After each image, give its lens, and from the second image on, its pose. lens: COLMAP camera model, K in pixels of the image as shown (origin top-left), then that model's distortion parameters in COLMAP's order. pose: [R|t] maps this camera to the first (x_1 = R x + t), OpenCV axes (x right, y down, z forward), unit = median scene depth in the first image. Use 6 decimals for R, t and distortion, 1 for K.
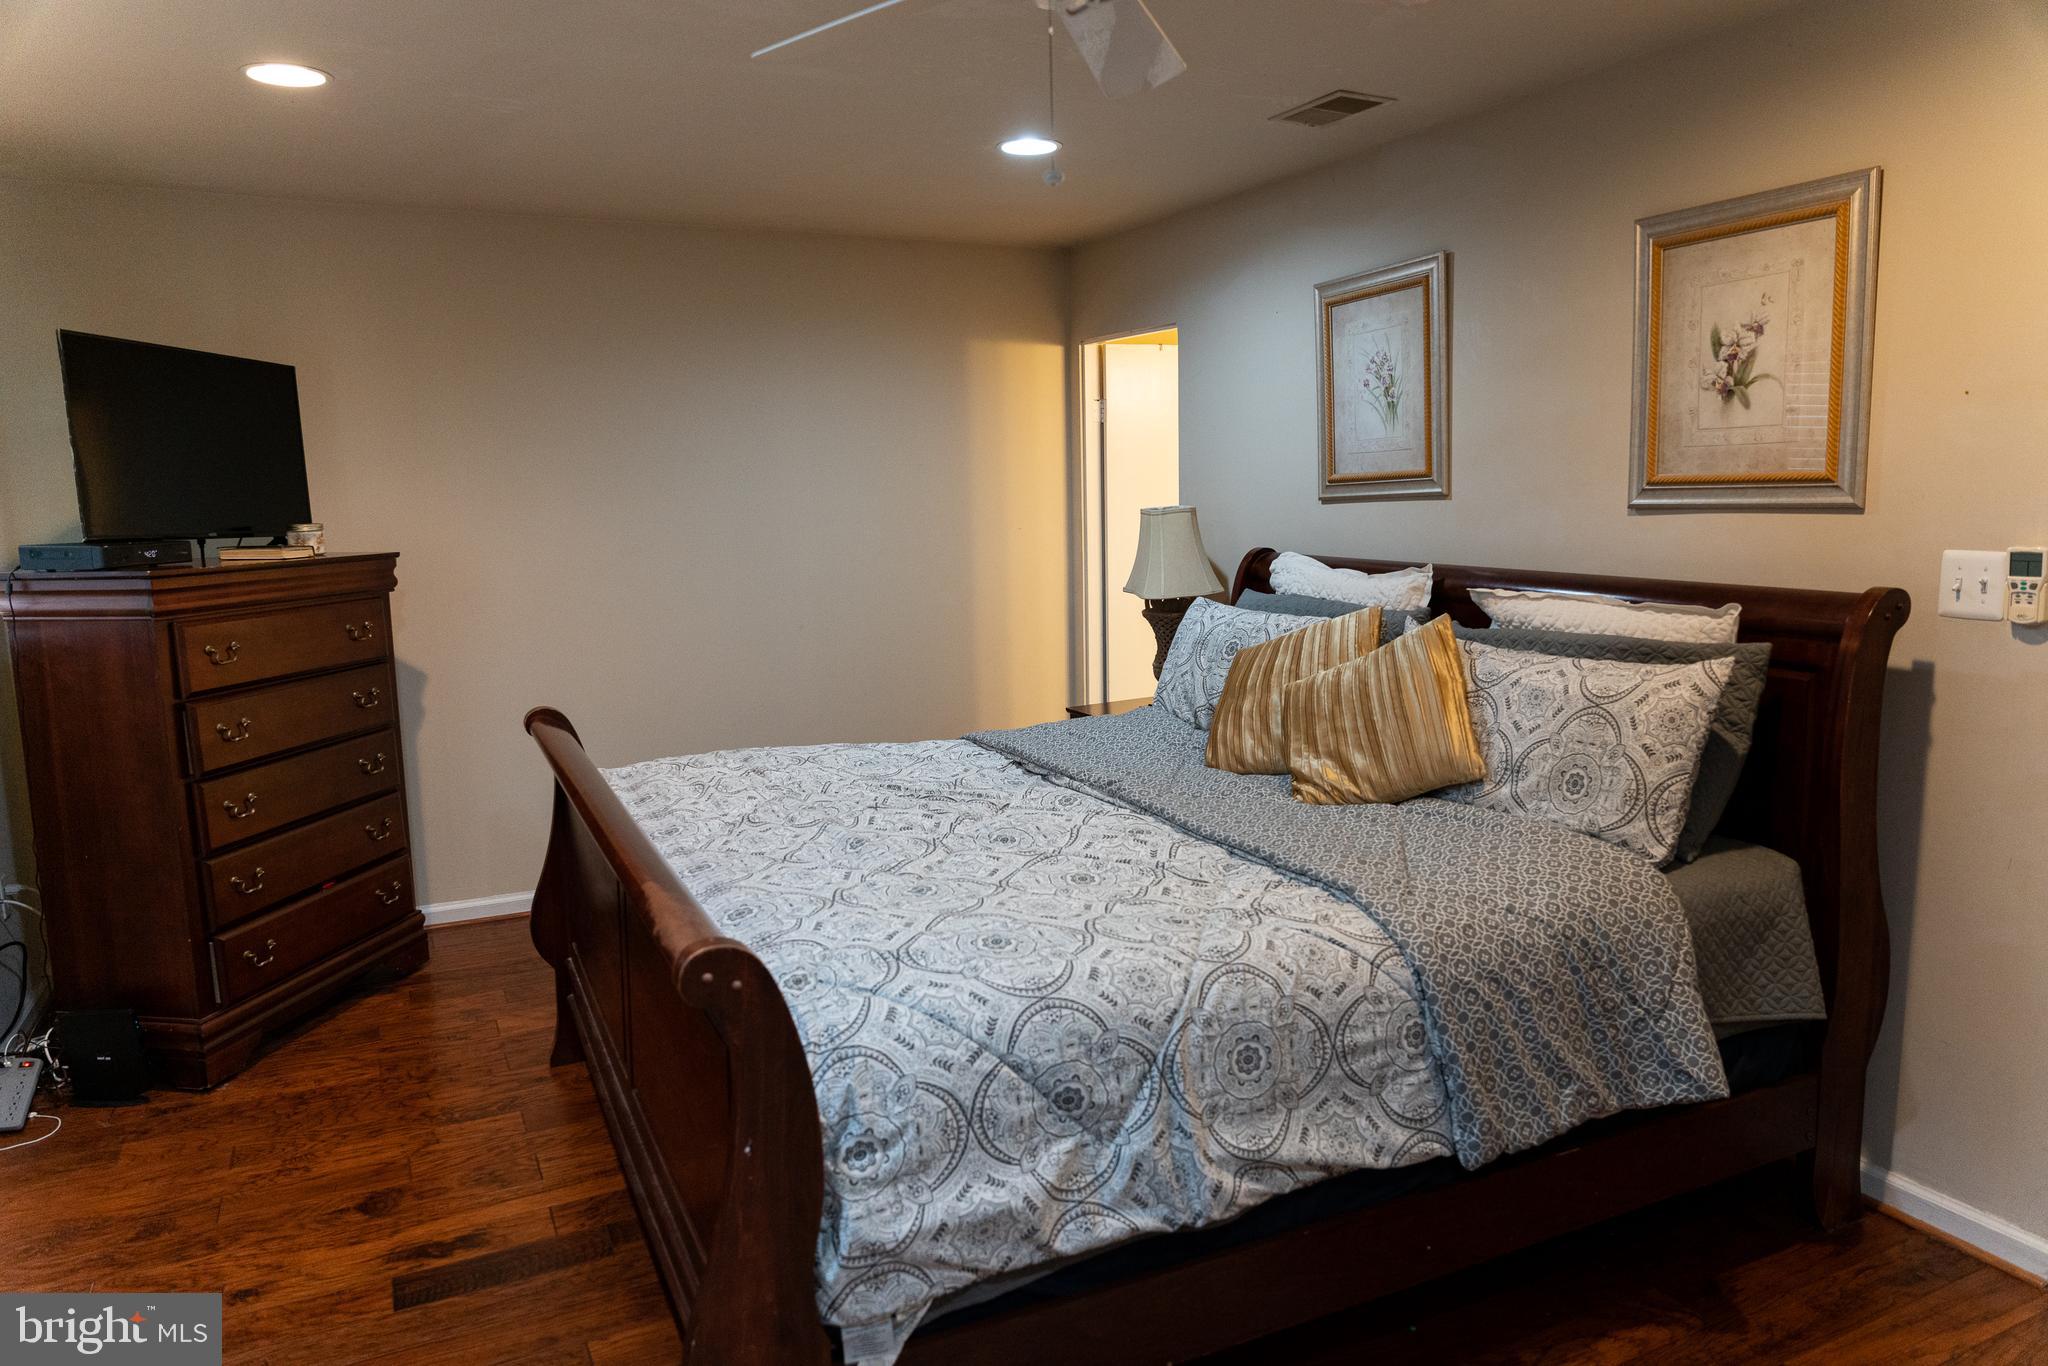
lens RADIAL K [[1354.6, 0, 1029.8], [0, 1354.6, 683.8], [0, 0, 1]] dist [-0.007672, -0.002683]
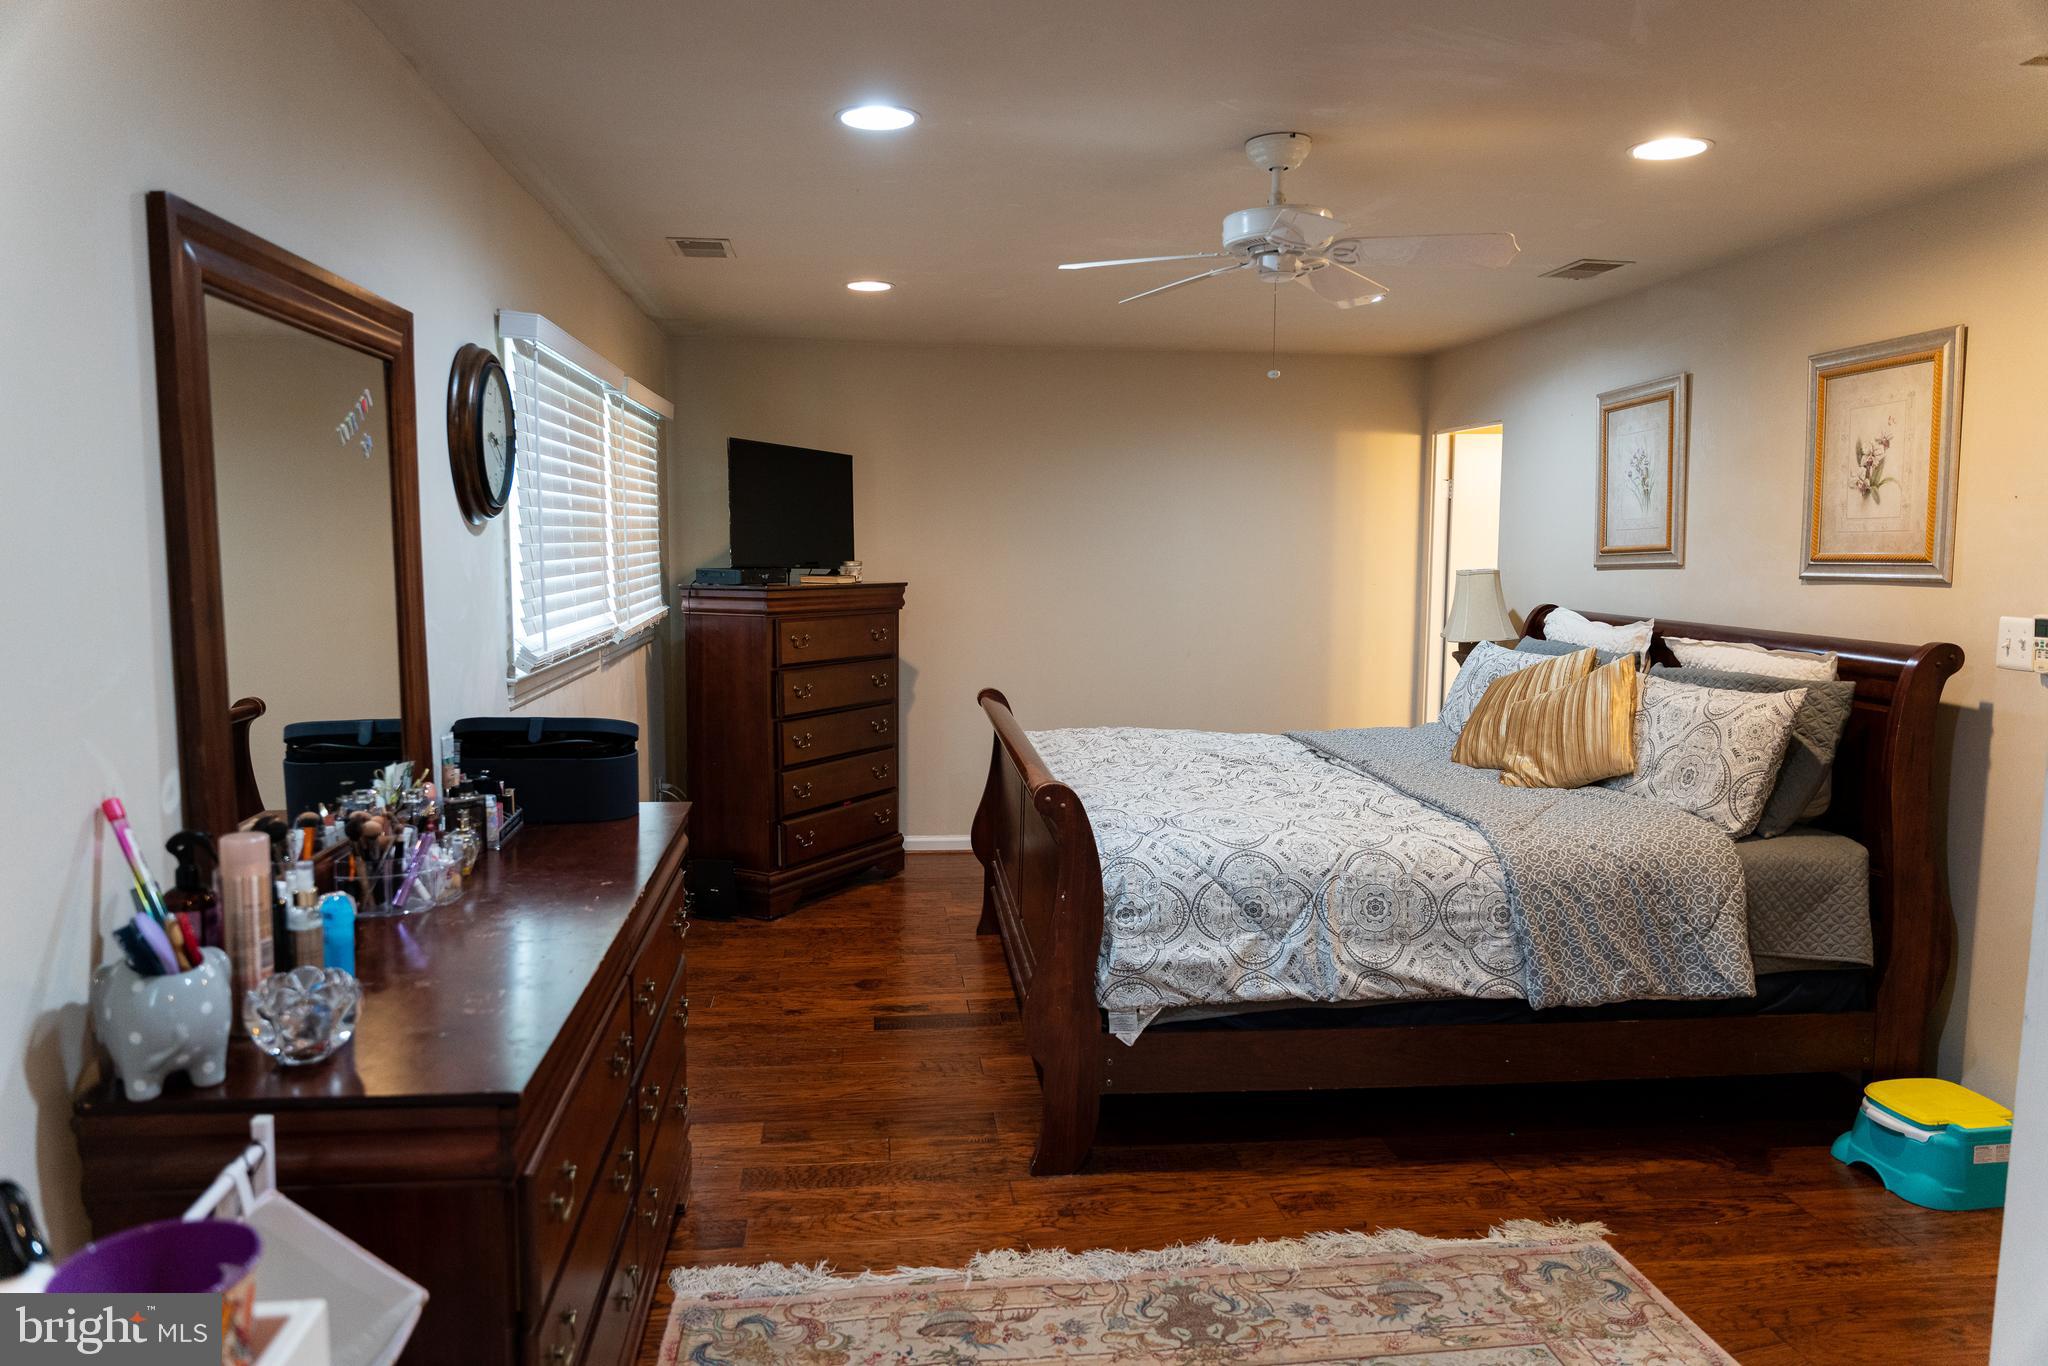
lens RADIAL K [[1354.6, 0, 1020.5], [0, 1354.6, 676.5], [0, 0, 1]] dist [-0.007672, -0.002683]
pose [[0.940809, 0.058399, -0.333869, 0.198400], [-0.074074, 0.996659, -0.034400, 0.063423], [0.330745, 0.057095, 0.941992, -0.462851]]
